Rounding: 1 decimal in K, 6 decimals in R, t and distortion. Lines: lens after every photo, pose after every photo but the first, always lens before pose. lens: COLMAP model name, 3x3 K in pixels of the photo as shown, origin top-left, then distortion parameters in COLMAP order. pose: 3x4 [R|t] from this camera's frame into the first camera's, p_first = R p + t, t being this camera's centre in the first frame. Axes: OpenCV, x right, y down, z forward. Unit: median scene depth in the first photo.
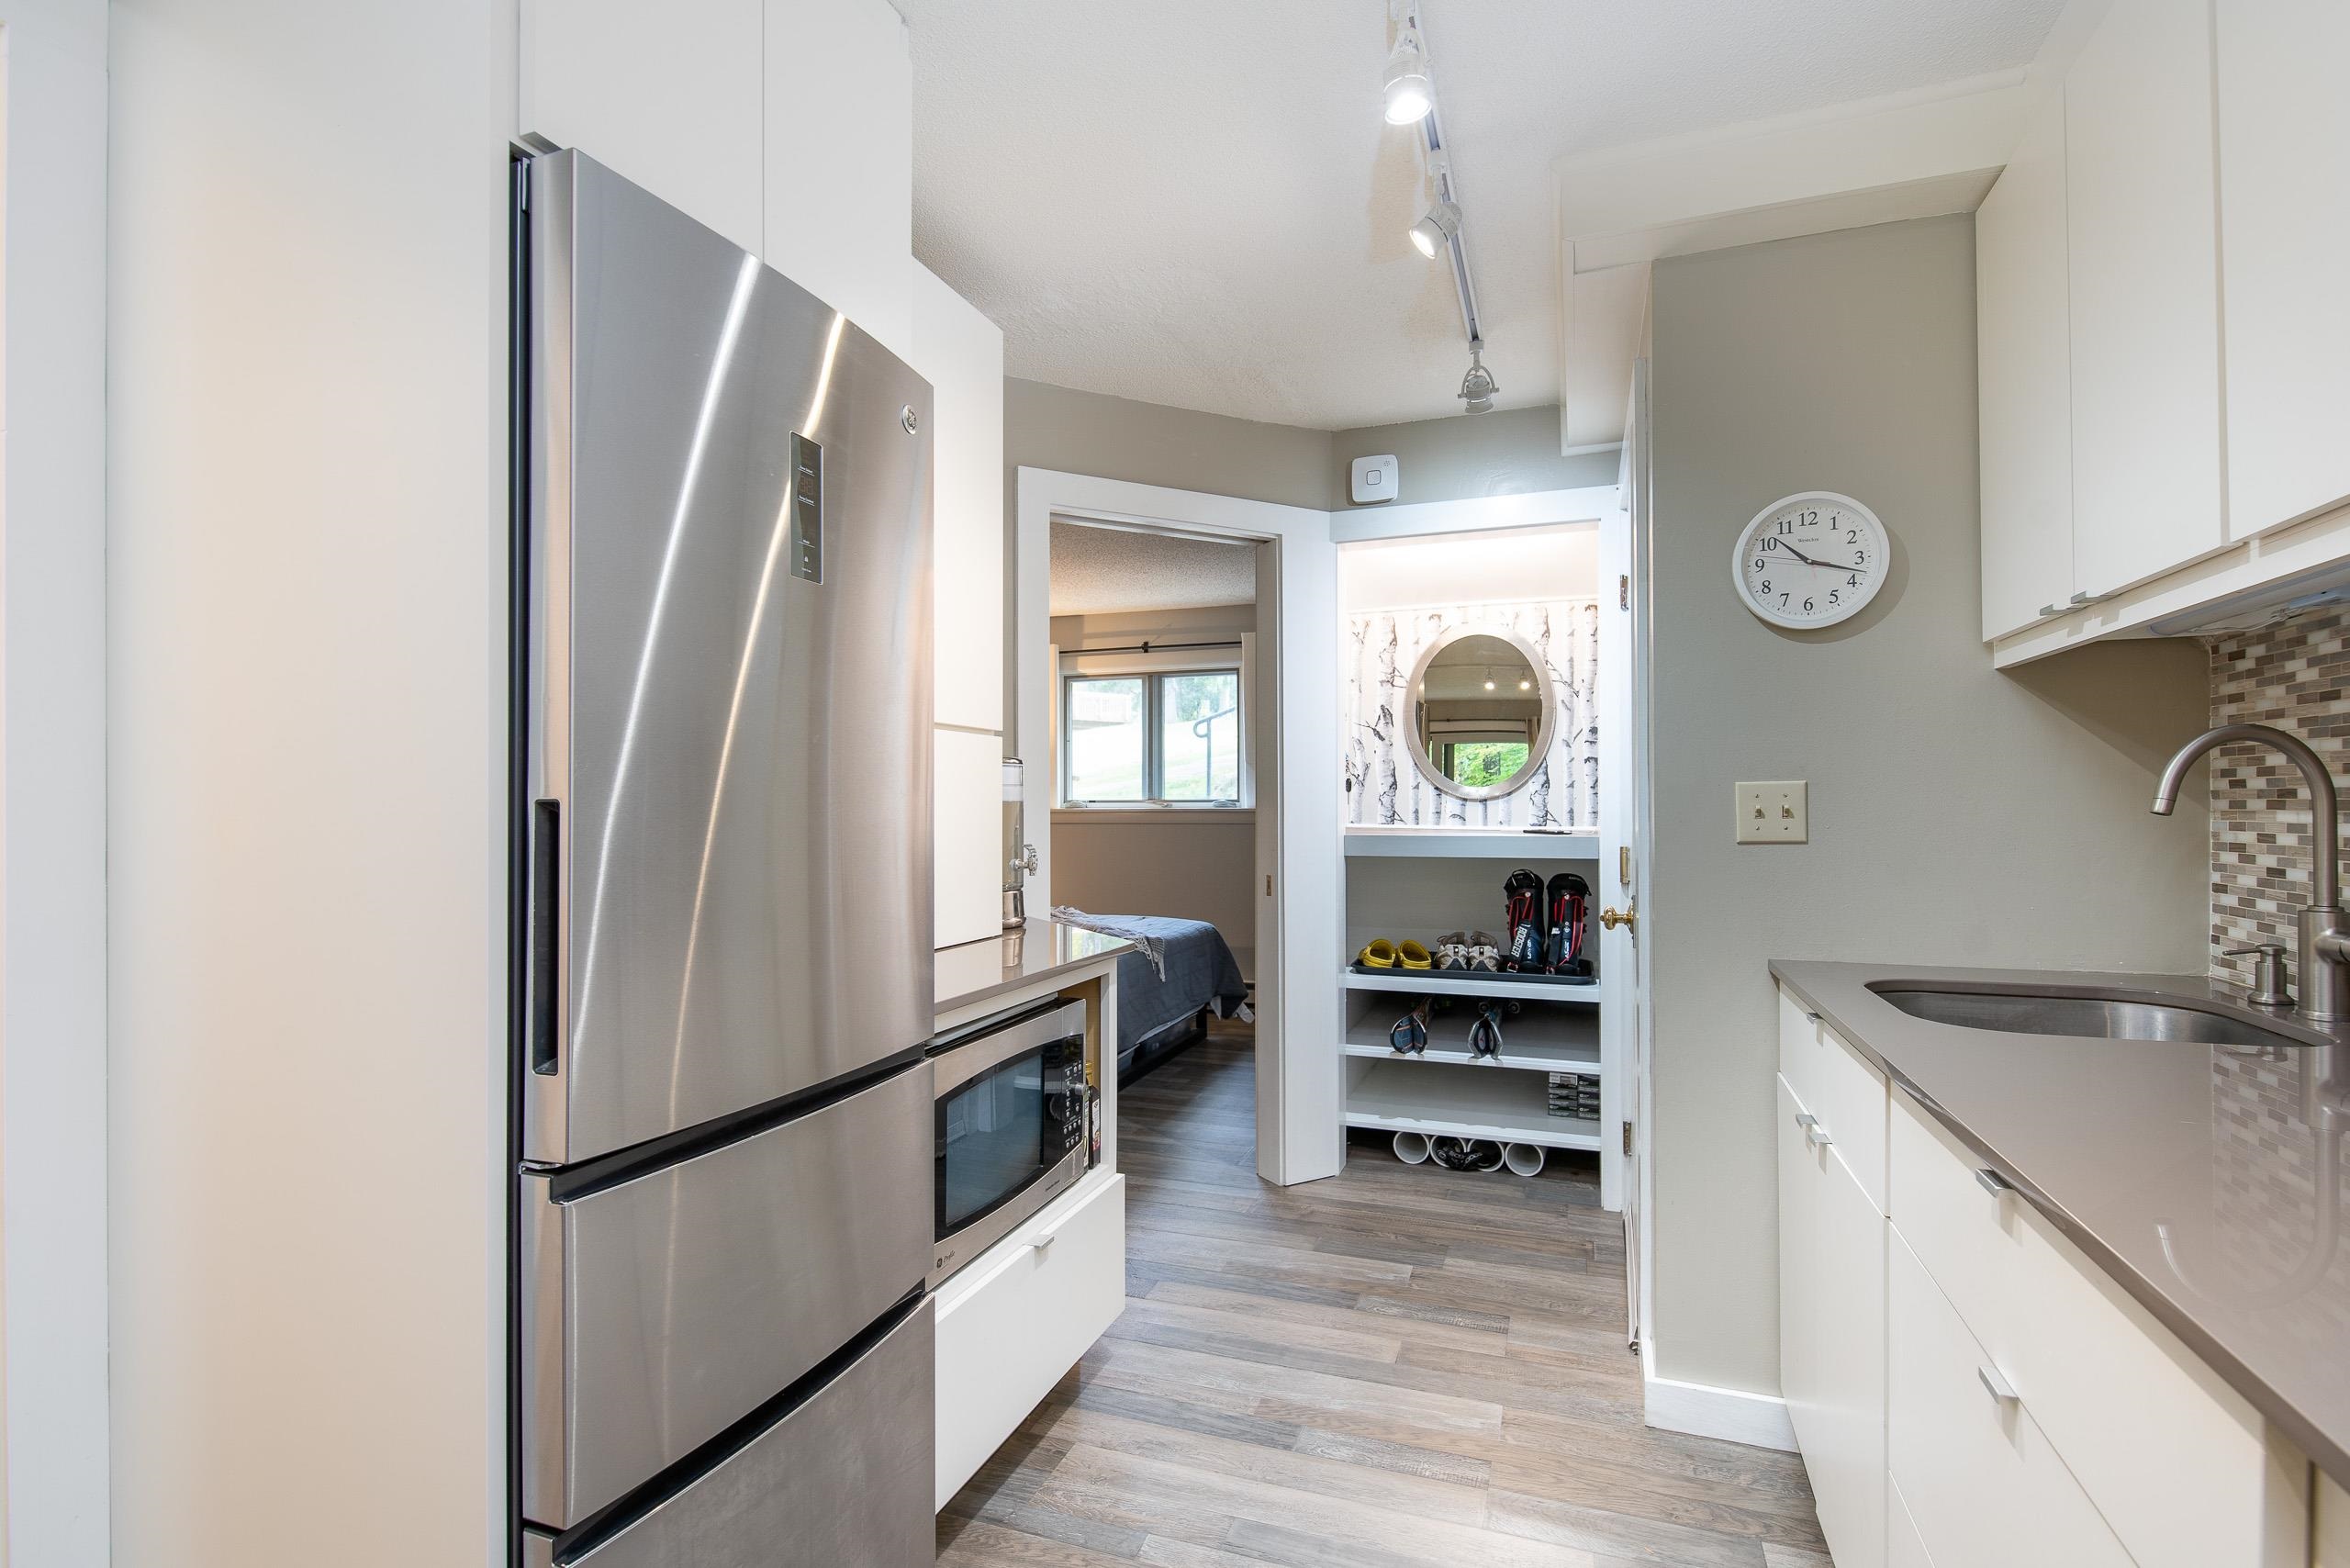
lens RADIAL K [[1046.8, 0, 1178.8], [0, 1046.8, 800.5], [0, 0, 1]] dist [-0.001755, -0.006717]
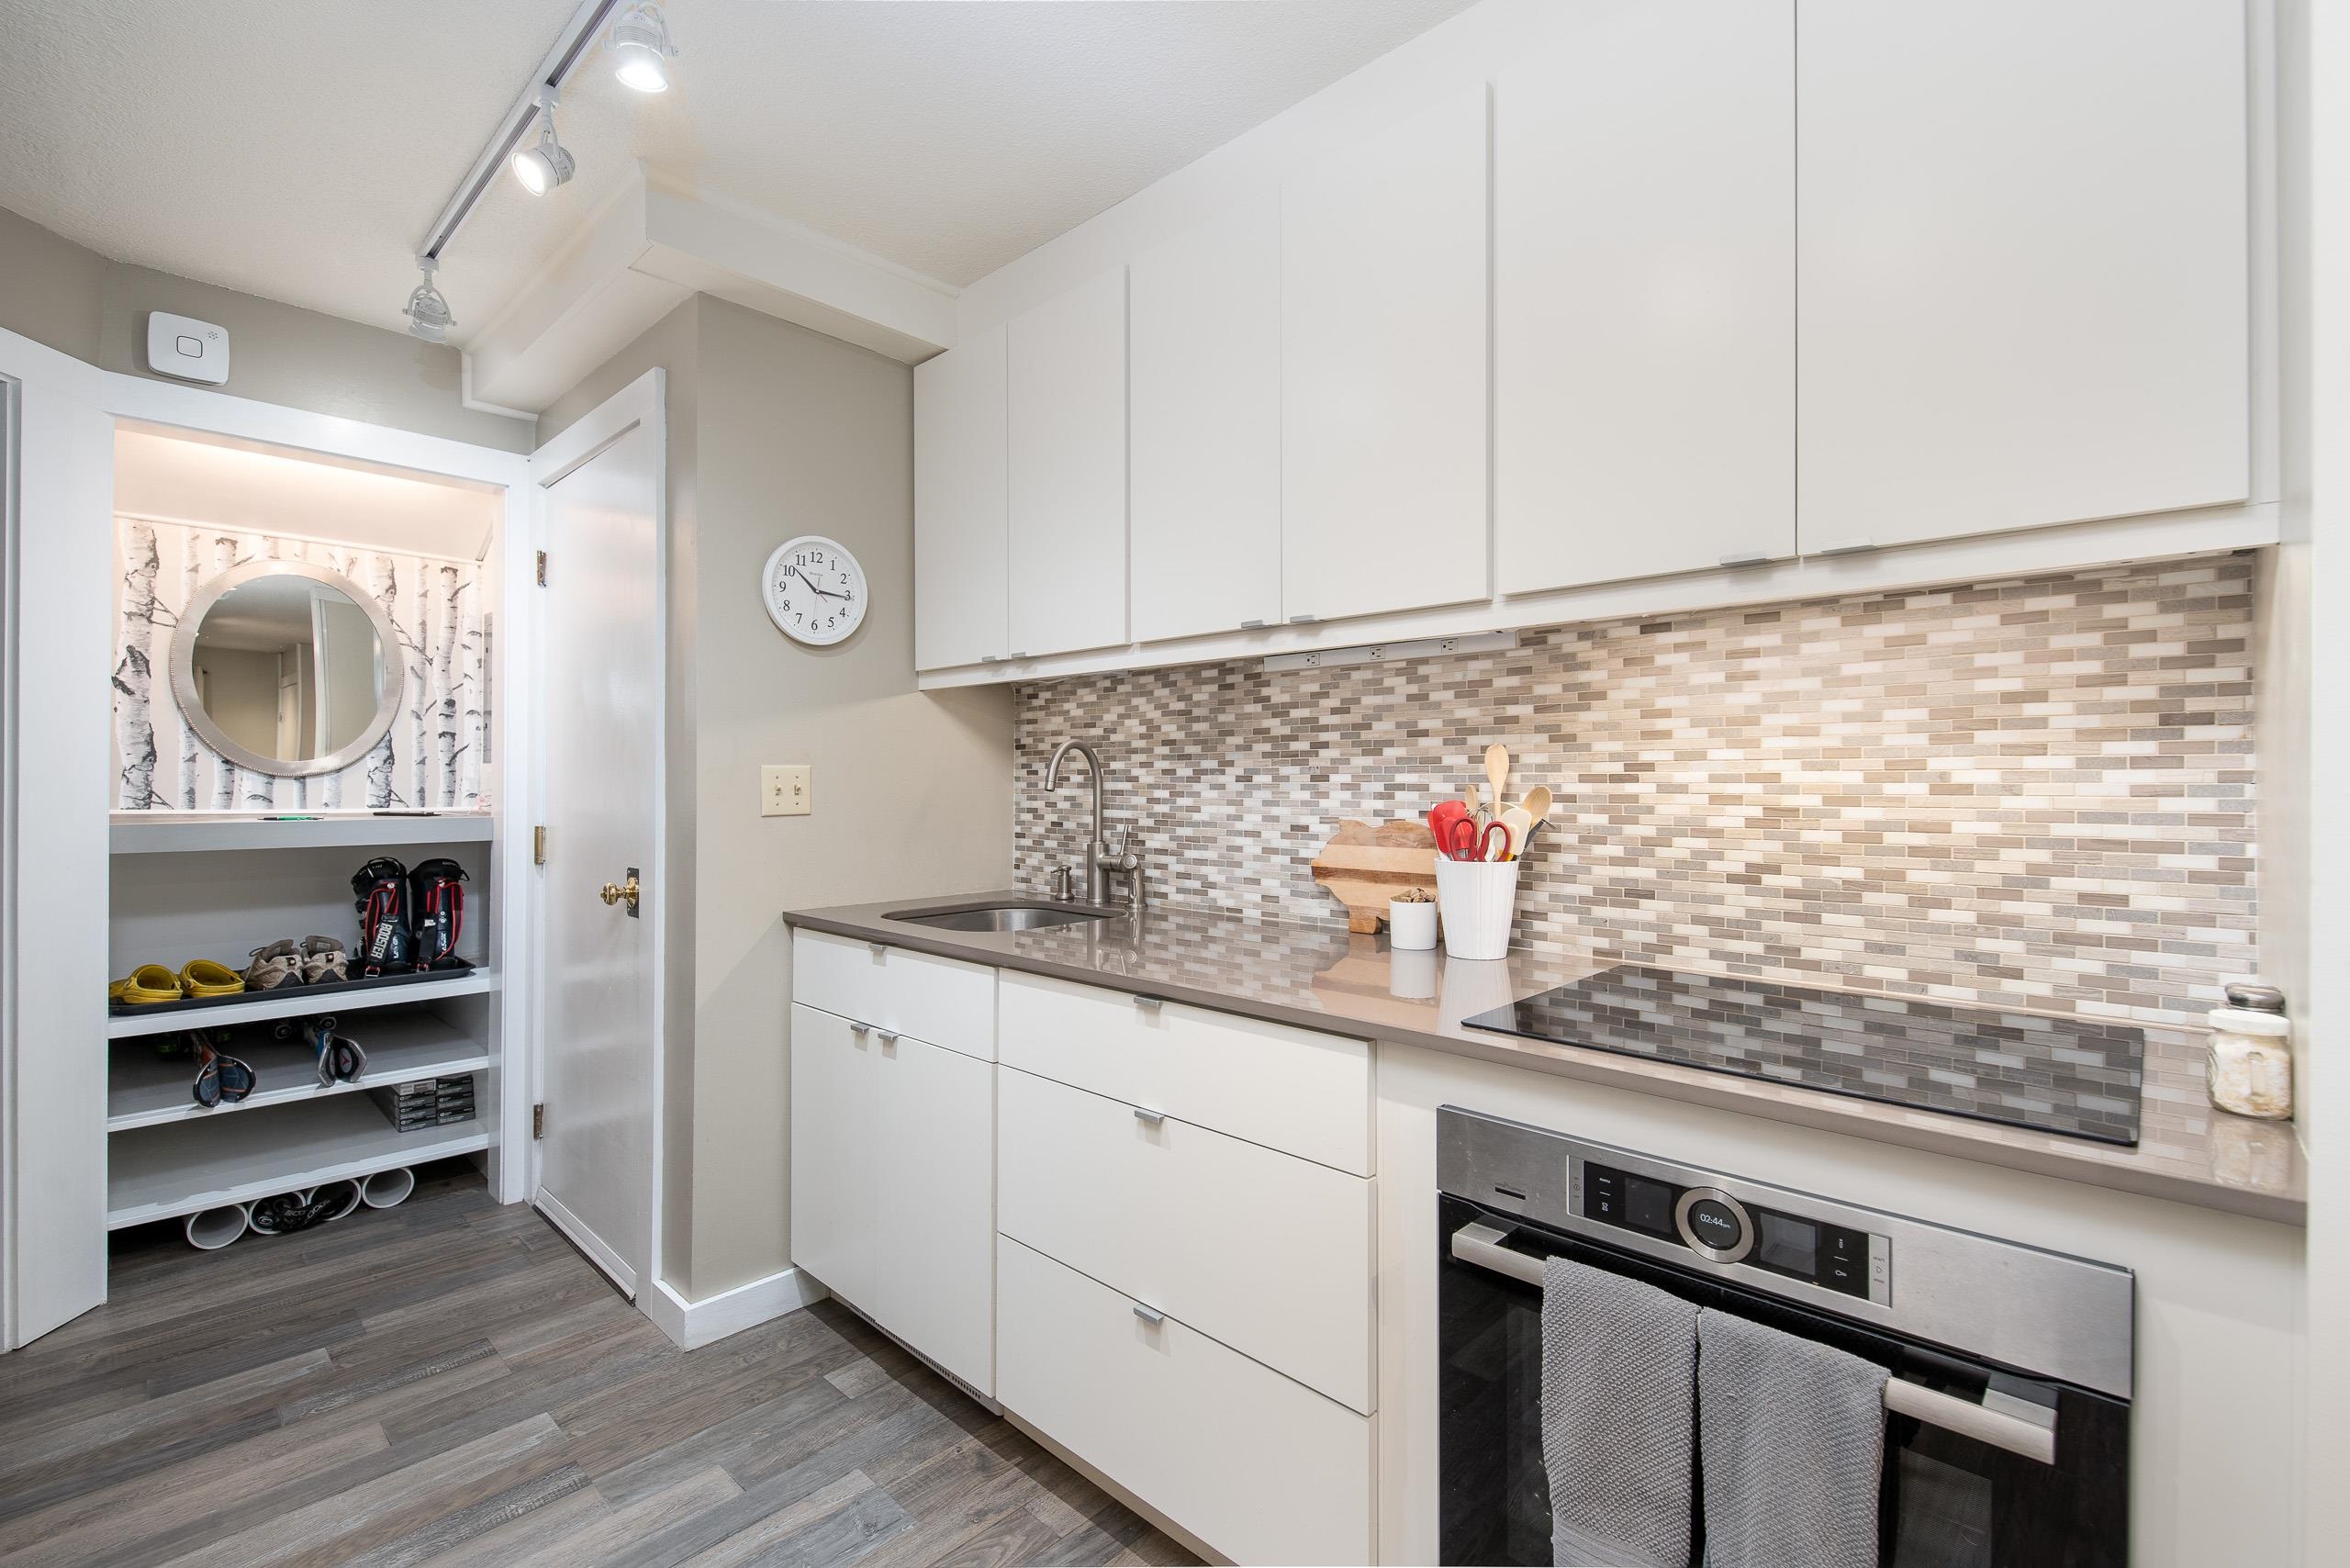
lens RADIAL K [[1046.8, 0, 1130.8], [0, 1046.8, 777.7], [0, 0, 1]] dist [-0.001755, -0.006717]
pose [[0.401479, 0.008103, 0.915832, -0.239974], [-0.006434, 0.999961, -0.006027, 0.000733], [-0.915846, -0.003472, 0.401516, 0.088030]]
